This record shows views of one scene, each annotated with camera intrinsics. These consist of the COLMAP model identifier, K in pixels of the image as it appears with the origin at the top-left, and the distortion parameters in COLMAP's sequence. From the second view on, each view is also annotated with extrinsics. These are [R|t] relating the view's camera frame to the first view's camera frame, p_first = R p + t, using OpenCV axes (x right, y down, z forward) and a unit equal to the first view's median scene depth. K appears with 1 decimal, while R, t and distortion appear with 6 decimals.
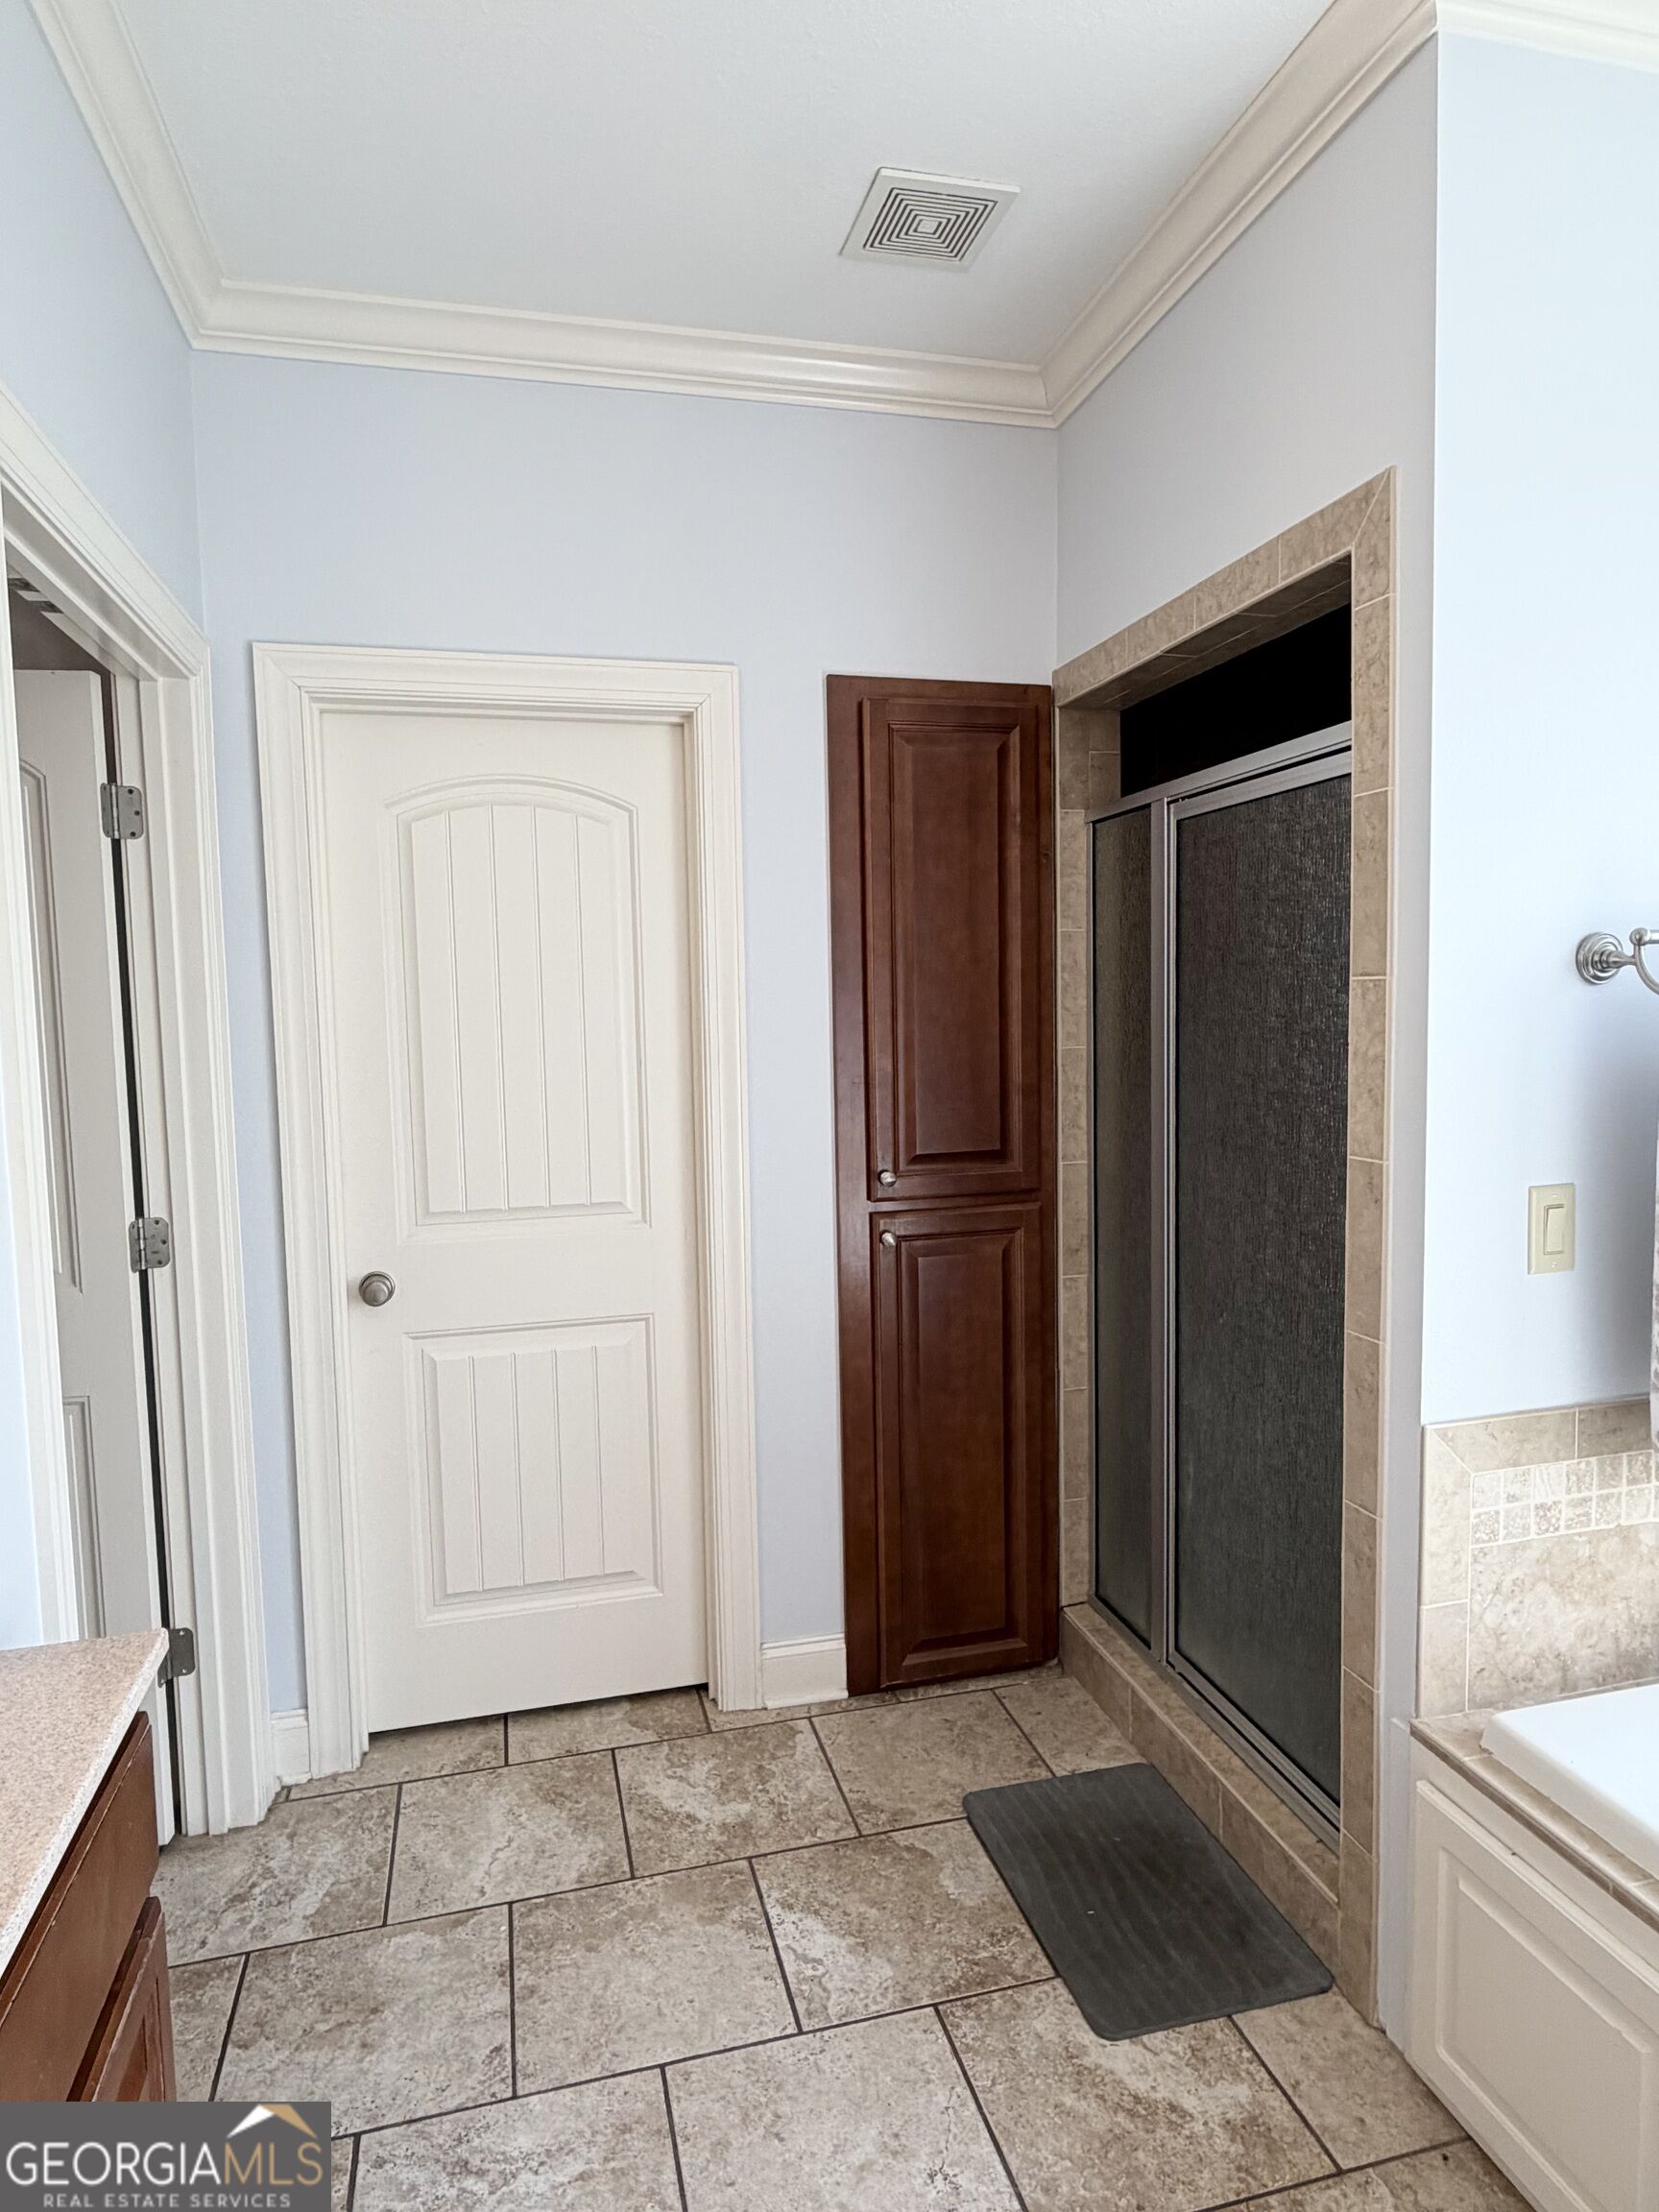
lens RADIAL K [[1319.8, 0, 829.5], [0, 1319.8, 1106.0], [0, 0, 1]] dist [0.003243, -0.000144]
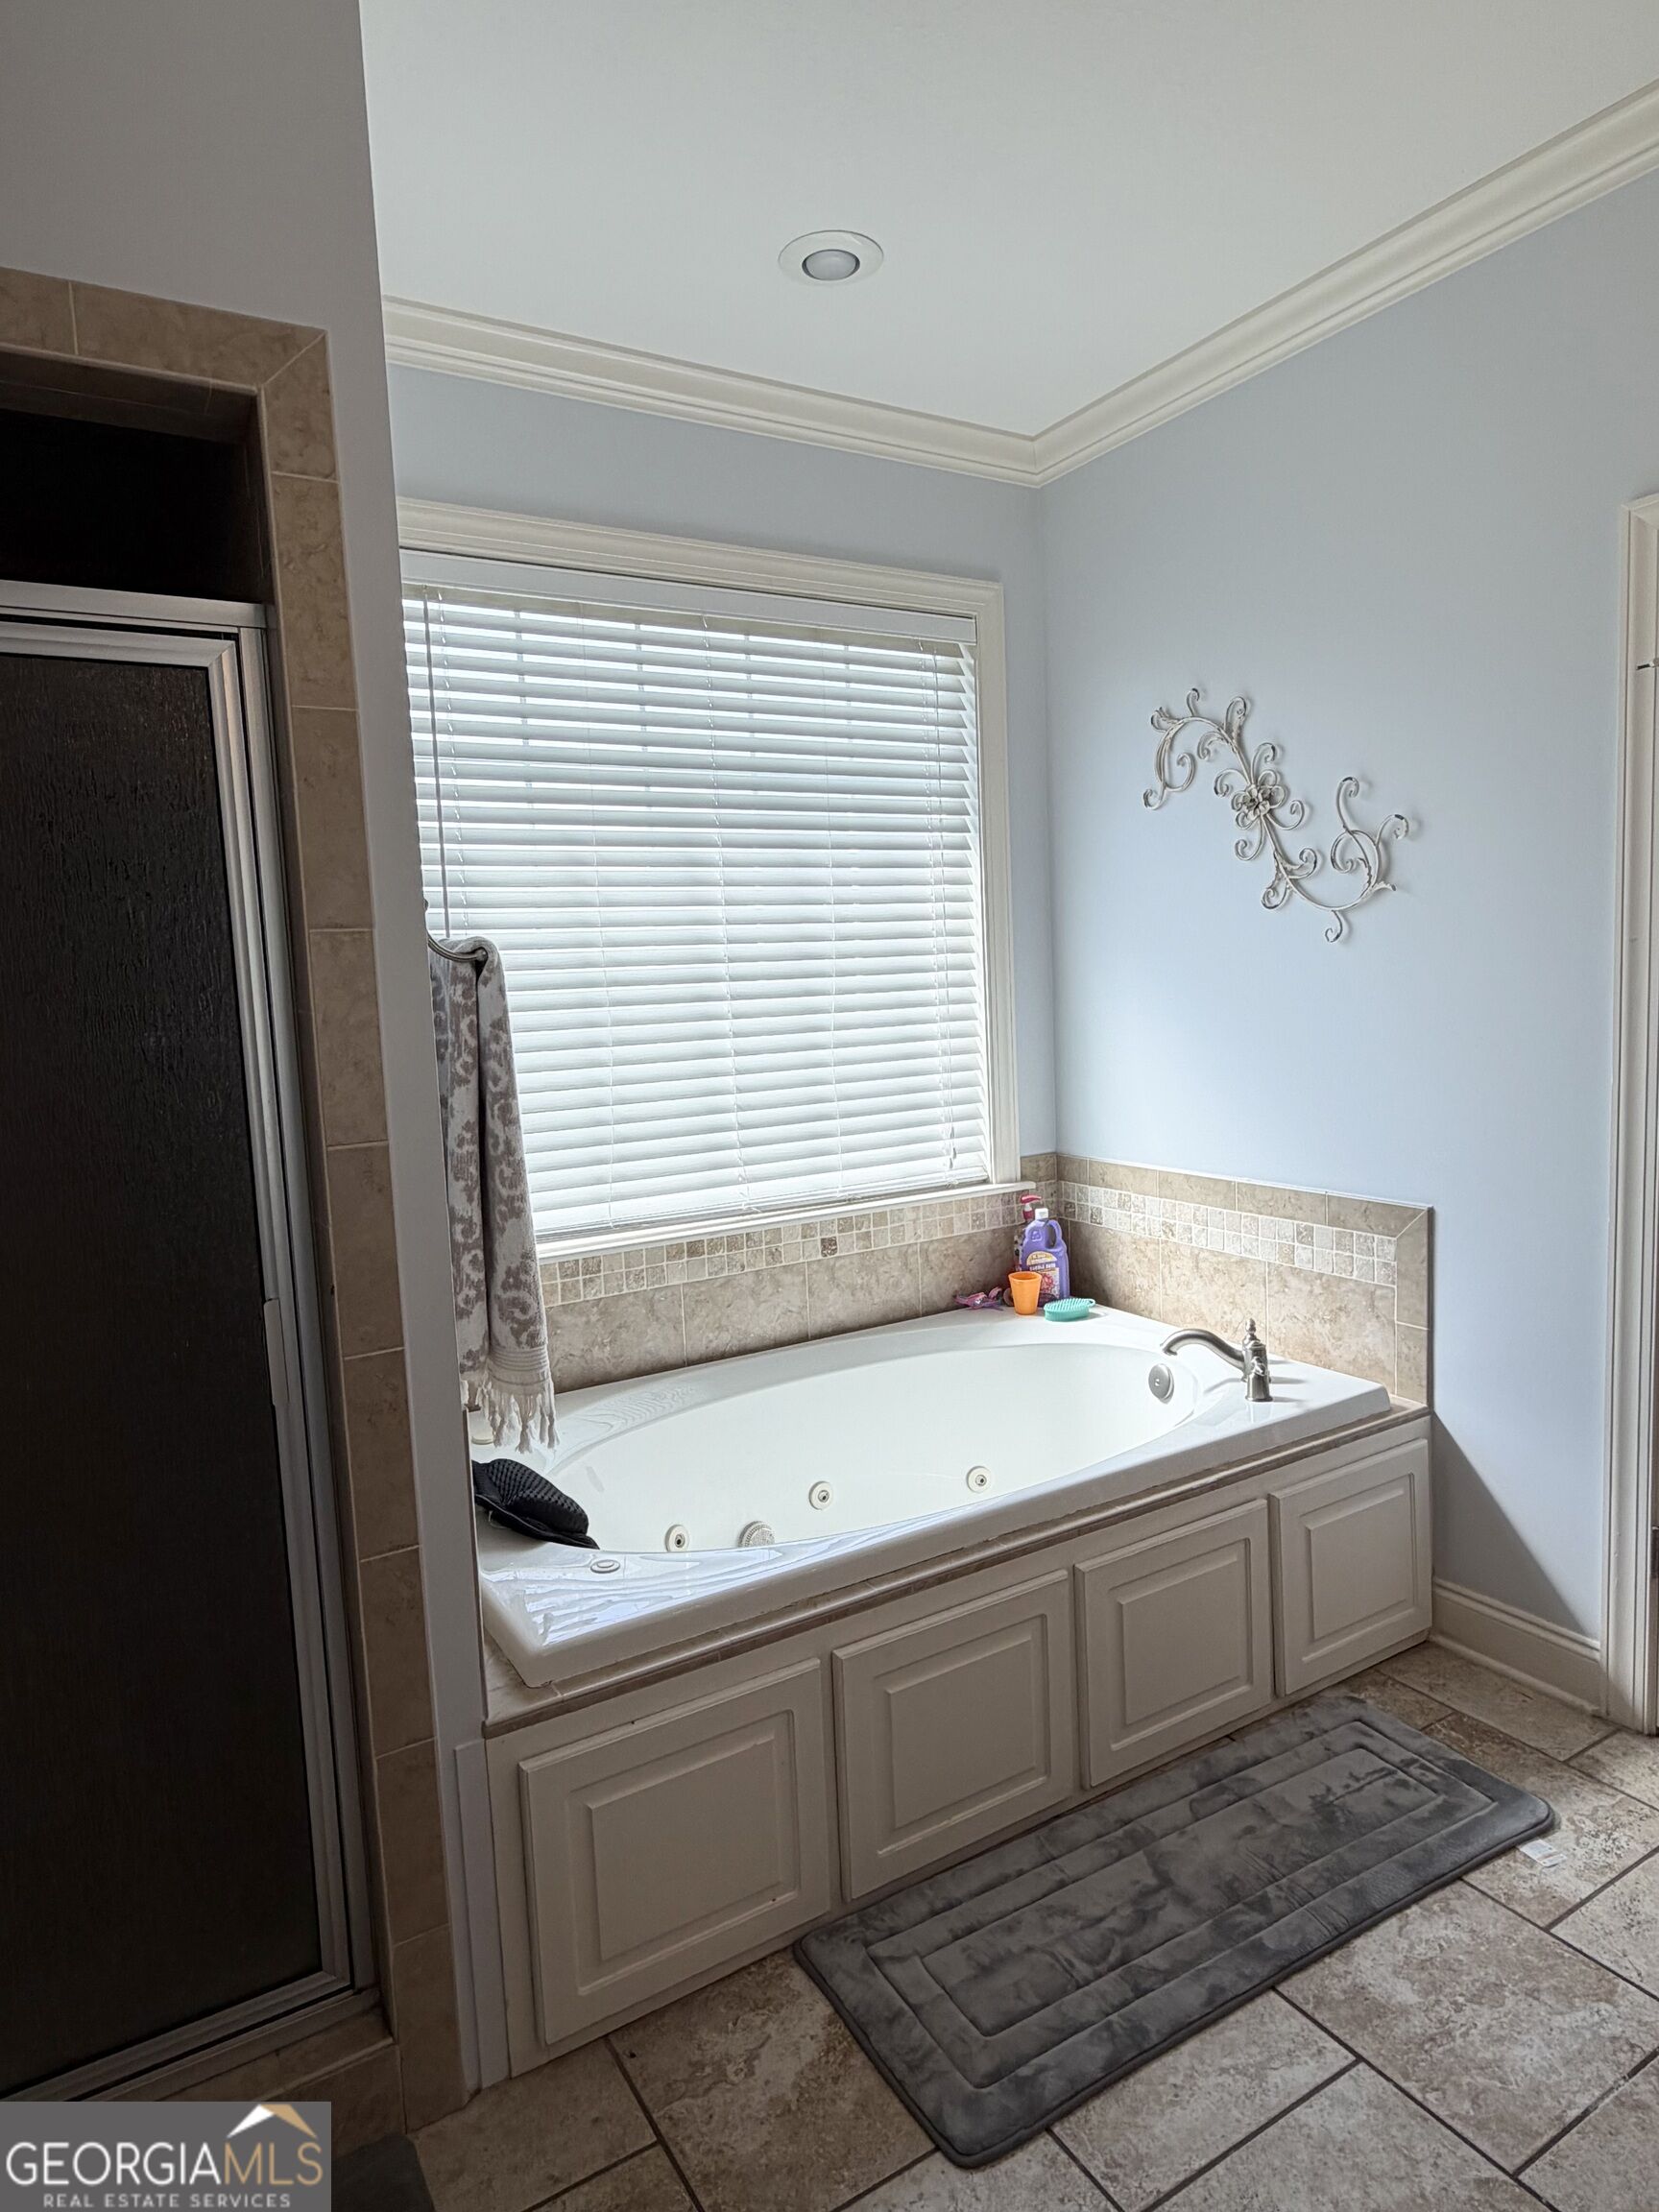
lens RADIAL K [[1319.8, 0, 829.5], [0, 1319.8, 1106.0], [0, 0, 1]] dist [0.003243, -0.000144]
pose [[-0.289993, -0.066640, 0.954706, -0.490504], [0.129445, 0.985674, 0.108121, -0.037140], [-0.948234, 0.154936, -0.277212, 0.949008]]
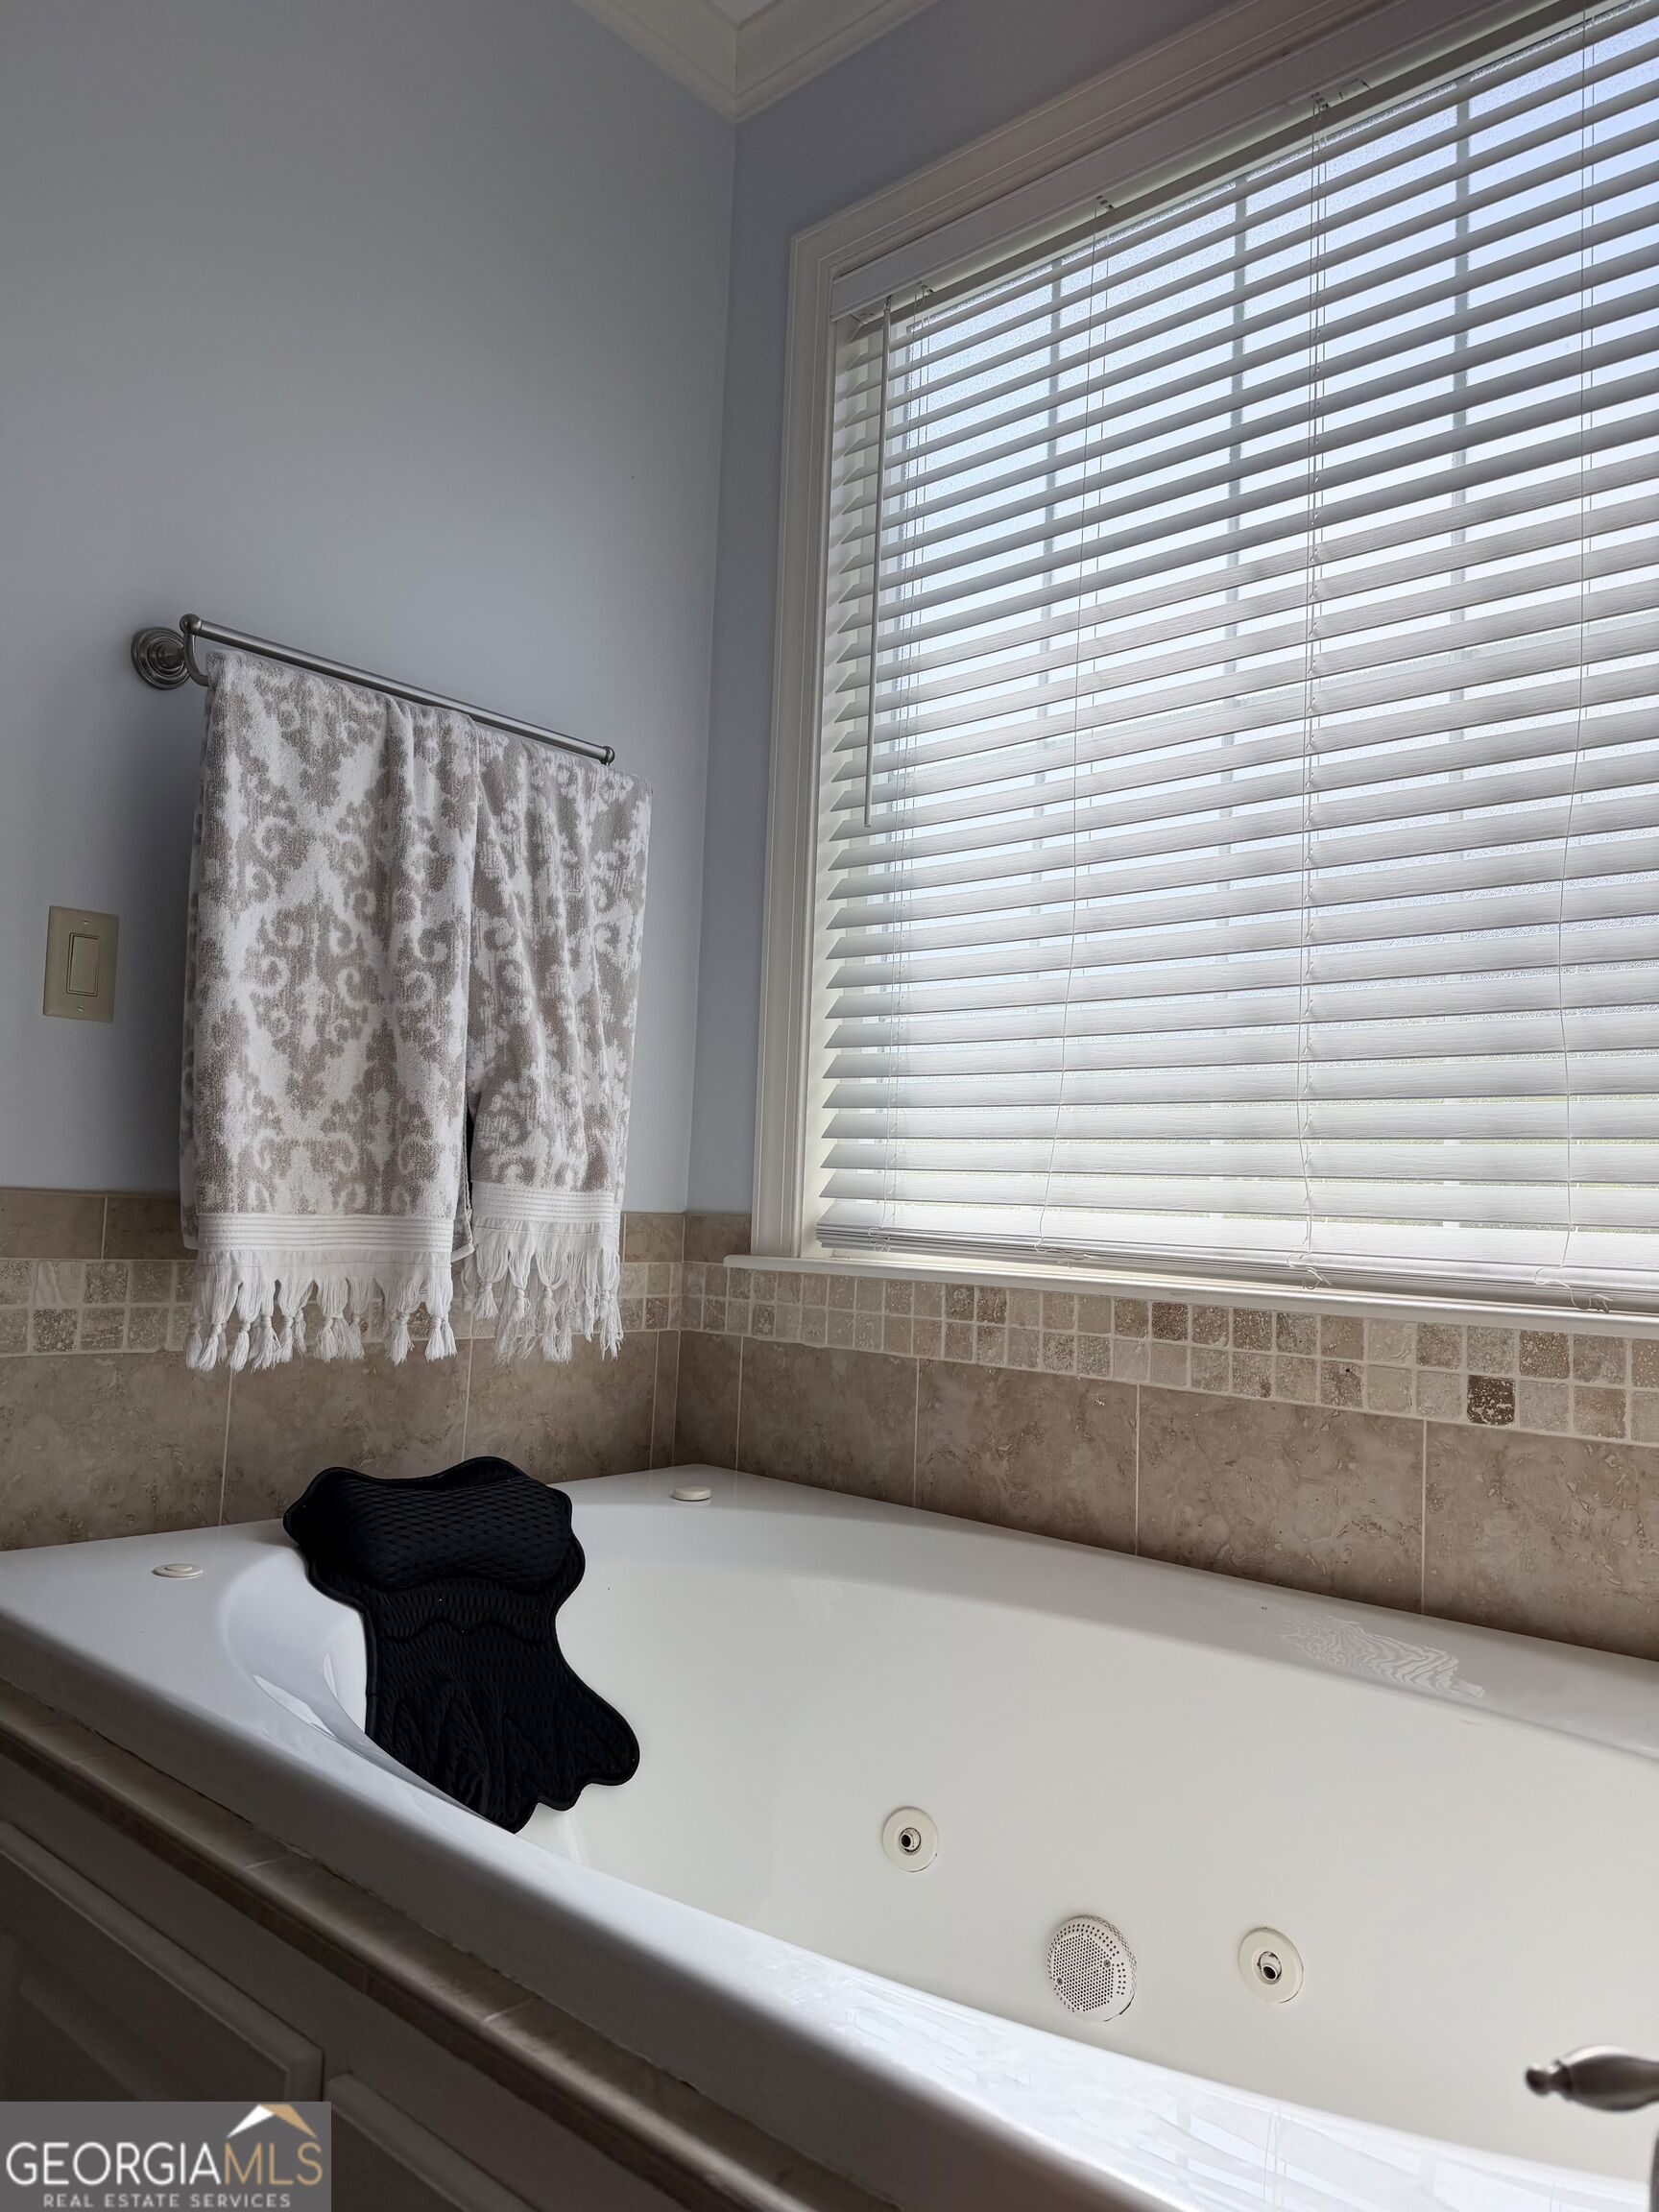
lens RADIAL K [[1586.7, 0, 829.5], [0, 1586.7, 1106.0], [0, 0, 1]] dist [0.035192, -0.078473]
pose [[0.834849, 0.090242, 0.543032, 0.403147], [-0.012051, 0.989231, -0.145866, 0.313669], [-0.550347, 0.115233, 0.826946, -0.054183]]
